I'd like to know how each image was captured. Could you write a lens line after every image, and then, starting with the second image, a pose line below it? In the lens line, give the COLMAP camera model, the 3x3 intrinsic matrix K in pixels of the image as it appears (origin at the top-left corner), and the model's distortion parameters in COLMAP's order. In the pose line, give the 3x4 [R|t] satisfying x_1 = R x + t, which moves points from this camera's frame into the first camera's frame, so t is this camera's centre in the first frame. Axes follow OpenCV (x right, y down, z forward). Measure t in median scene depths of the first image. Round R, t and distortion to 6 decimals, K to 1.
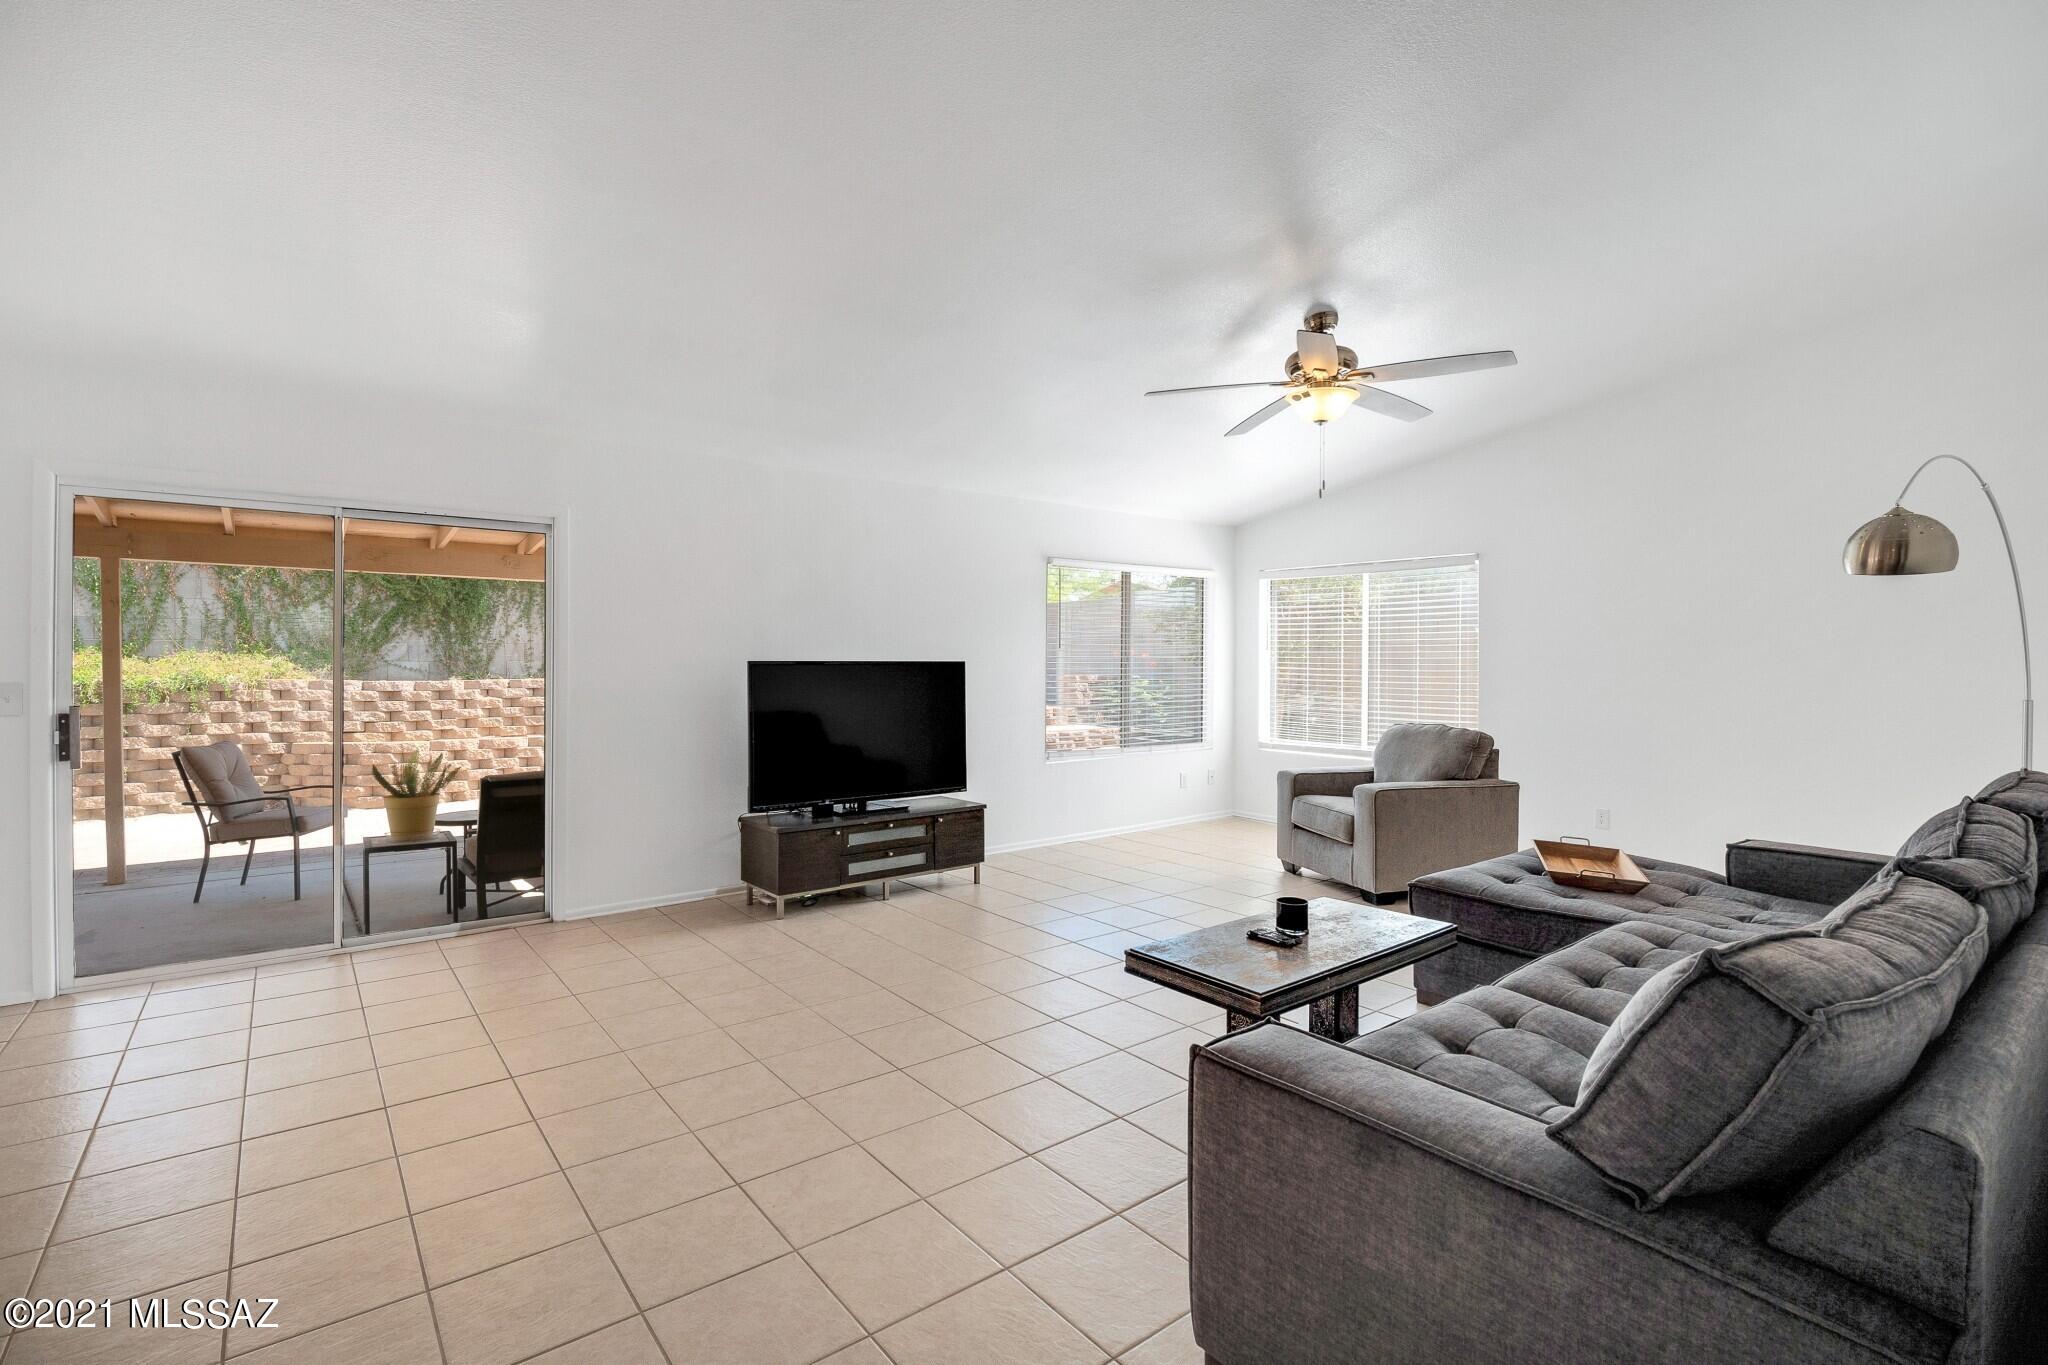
lens RADIAL K [[934.2, 0, 1020.2], [0, 934.2, 675.0], [0, 0, 1]] dist [-0.001490, -0.000118]
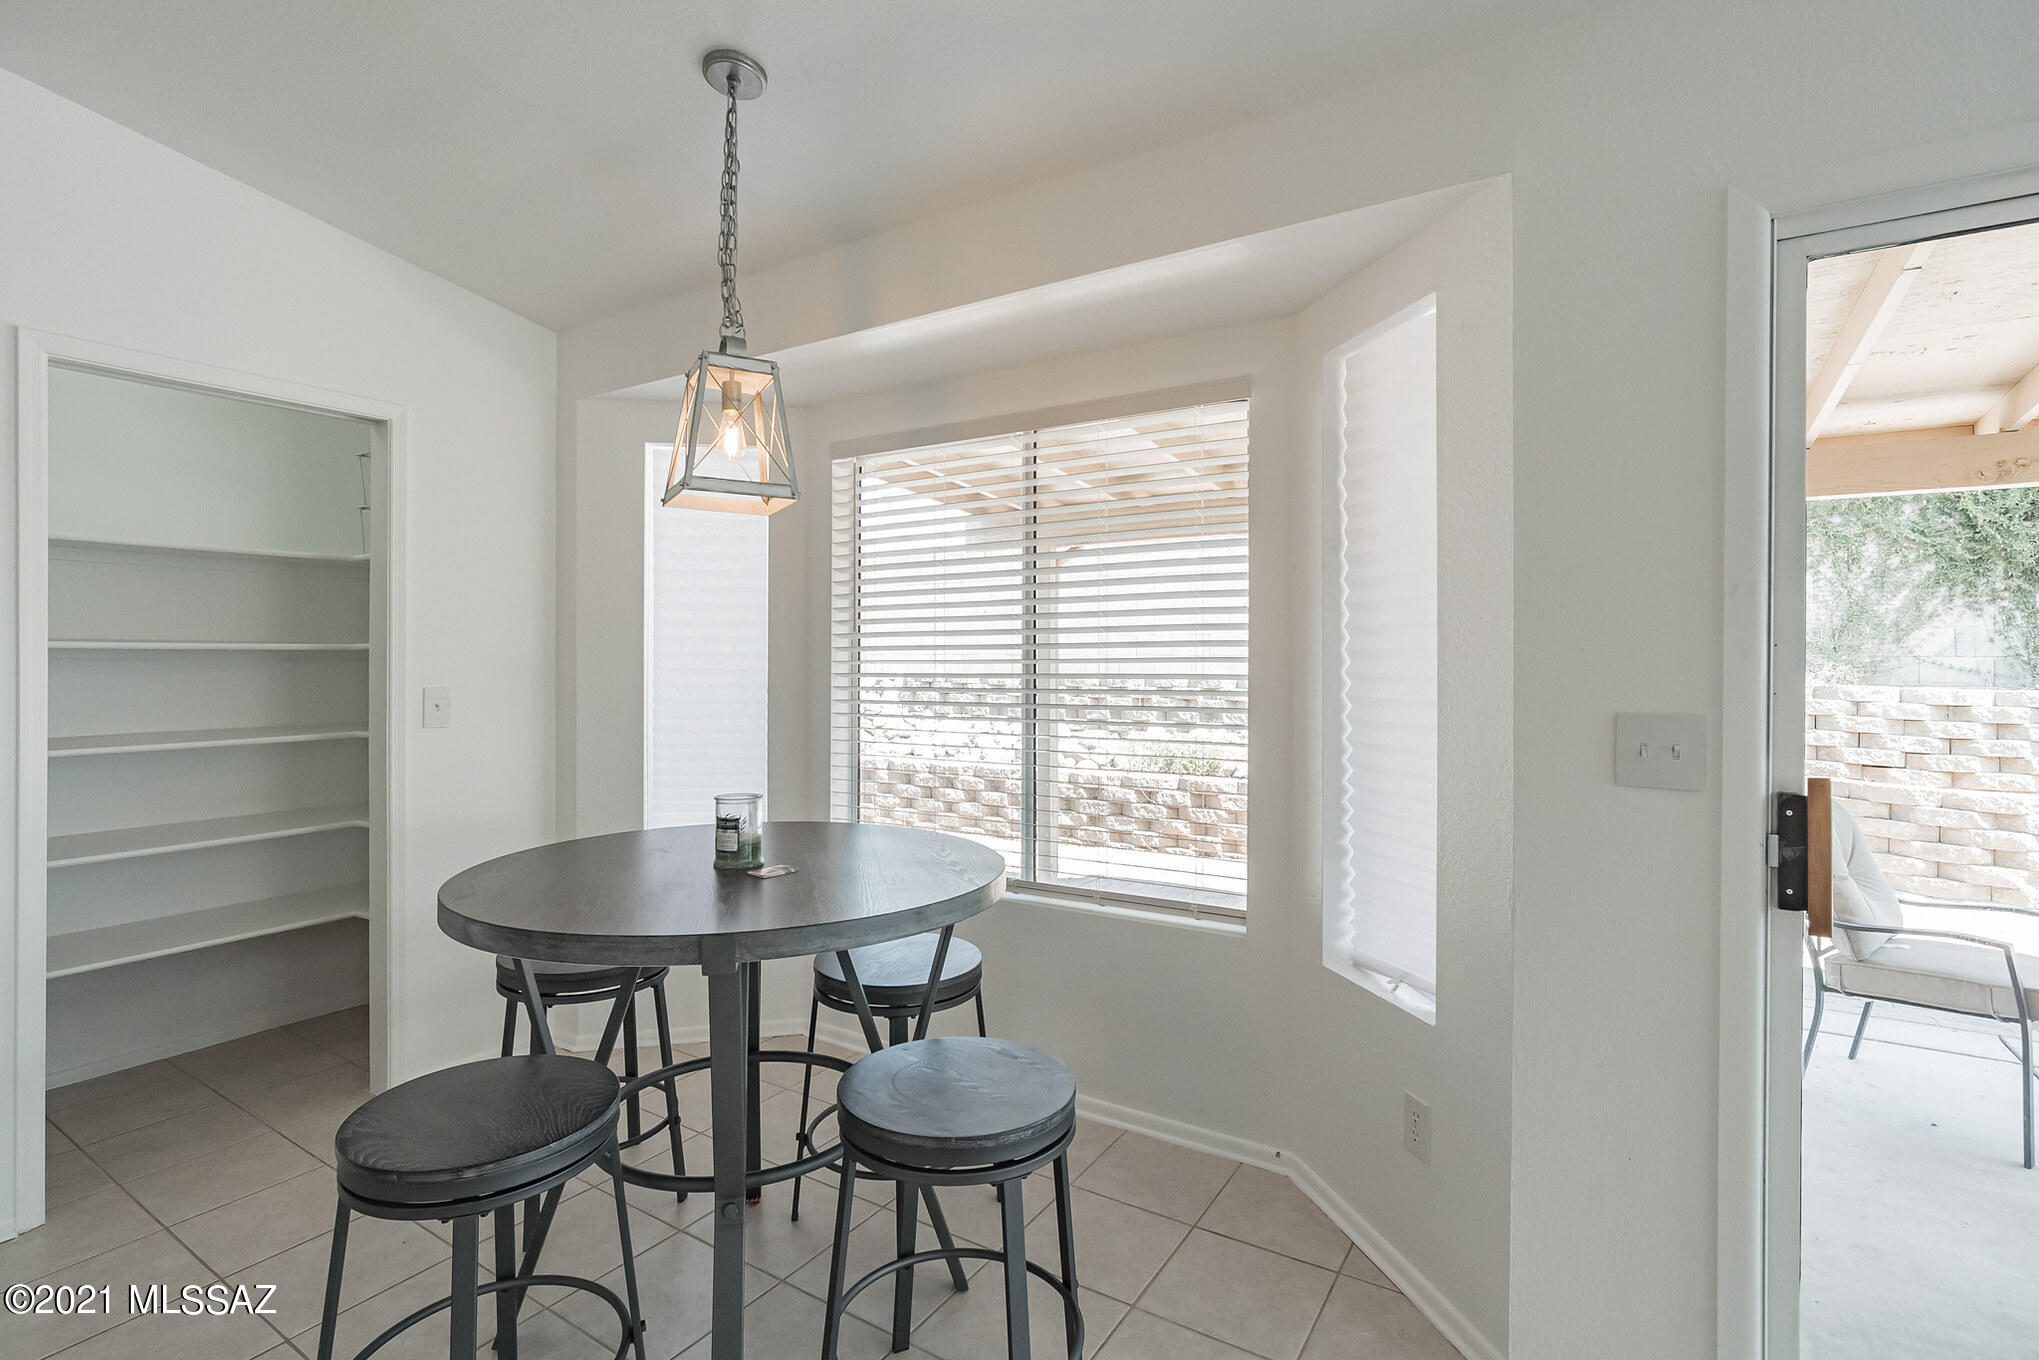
lens RADIAL K [[962.4, 0, 1010.2], [0, 962.4, 664.2], [0, 0, 1]] dist [-0.000315, 0.000602]
pose [[0.332792, 0.006382, -0.942979, -0.278776], [-0.009284, 0.999951, 0.003491, -0.006482], [0.942954, 0.007593, 0.332835, 0.197224]]
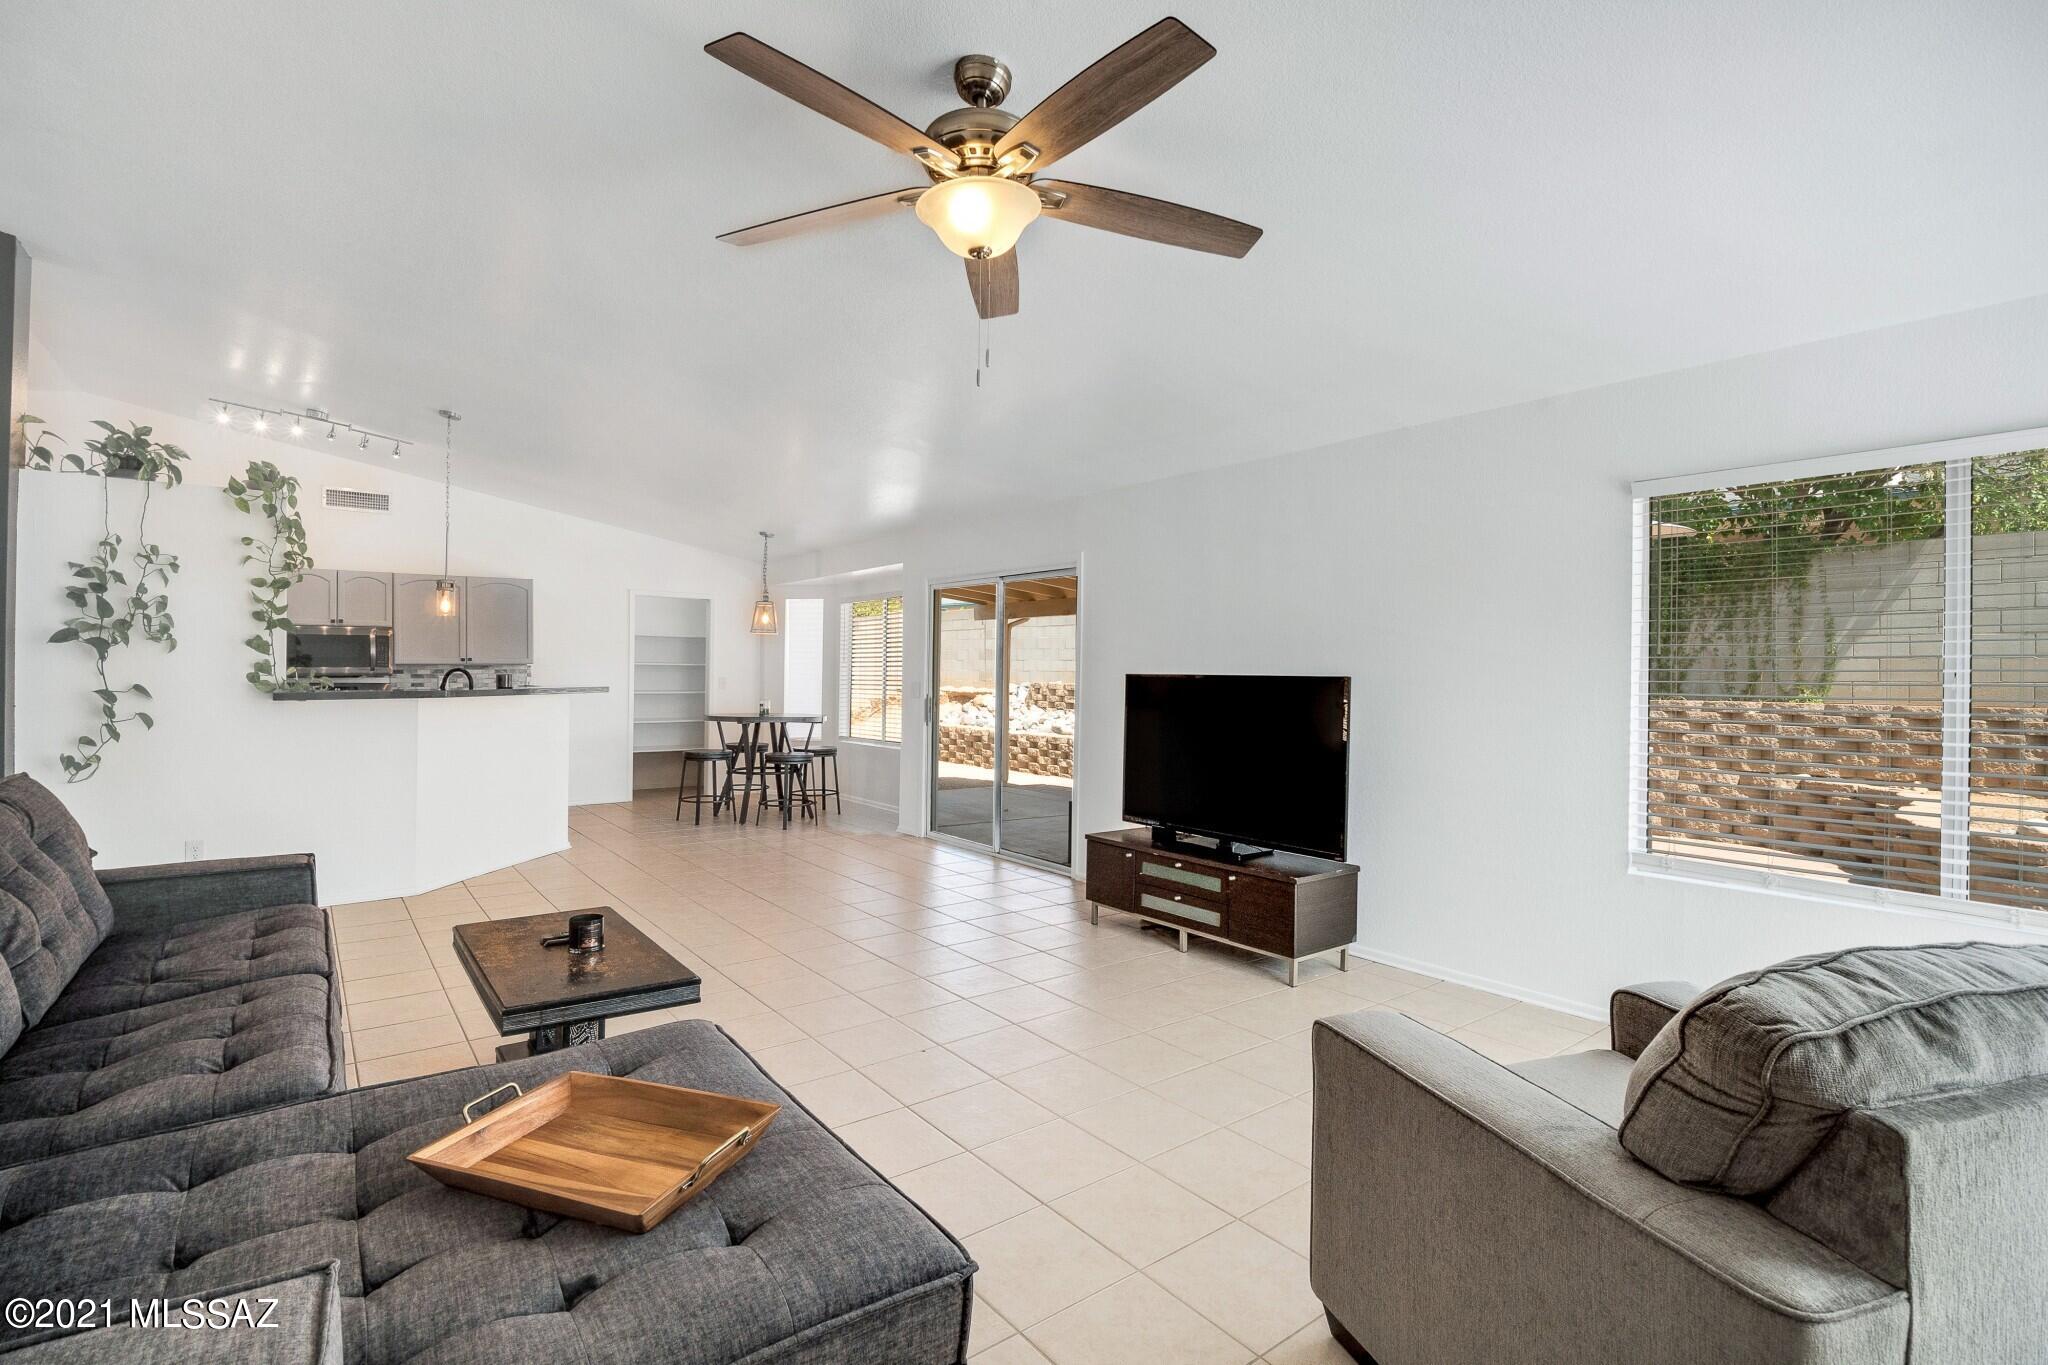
lens RADIAL K [[976.8, 0, 1042.8], [0, 976.8, 664.9], [0, 0, 1]] dist [-0.002331, -0.000246]
pose [[0.013068, -0.008877, -0.999875, 0.393921], [-0.024695, 0.999653, -0.009198, -0.006138], [0.999610, 0.024812, 0.012845, 0.444995]]
